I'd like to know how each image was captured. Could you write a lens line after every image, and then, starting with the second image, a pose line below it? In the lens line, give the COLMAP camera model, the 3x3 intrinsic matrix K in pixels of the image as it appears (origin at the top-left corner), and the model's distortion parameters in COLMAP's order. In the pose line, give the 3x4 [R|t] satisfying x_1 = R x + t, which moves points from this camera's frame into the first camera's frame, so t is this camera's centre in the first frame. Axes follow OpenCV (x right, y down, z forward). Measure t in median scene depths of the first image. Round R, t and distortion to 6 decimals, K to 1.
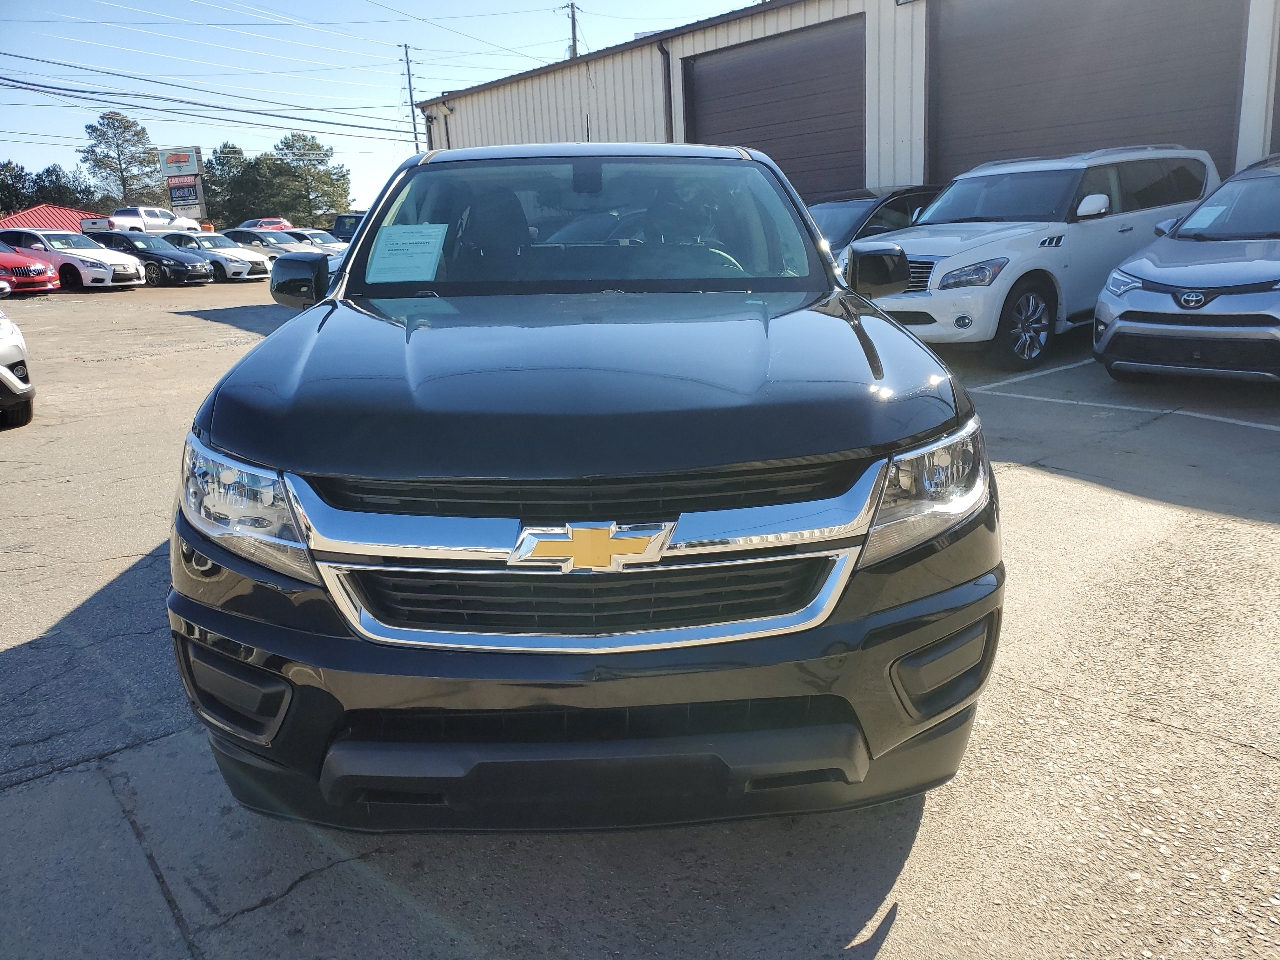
lens RADIAL K [[1029.0, 0, 643.9], [0, 1029.0, 477.0], [0, 0, 1]] dist [0.019570, 0.009068]
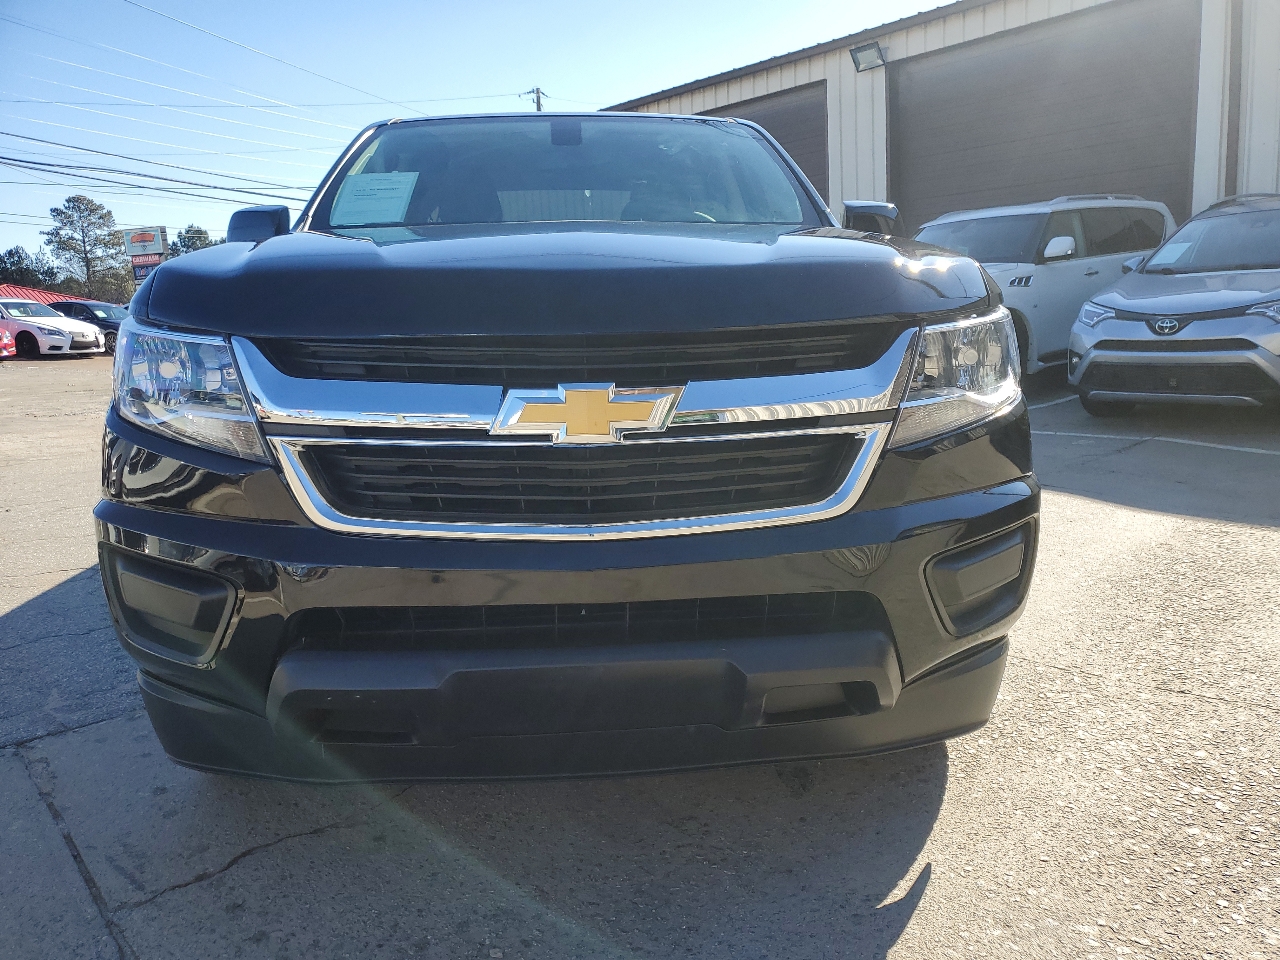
lens RADIAL K [[1029.0, 0, 640.5], [0, 1029.0, 479.5], [0, 0, 1]] dist [0.019570, 0.009068]
pose [[0.999493, -0.004274, 0.031538, -0.021377], [0.006663, 0.997083, -0.076030, 0.121572], [-0.031121, 0.076201, 0.996607, 0.086927]]
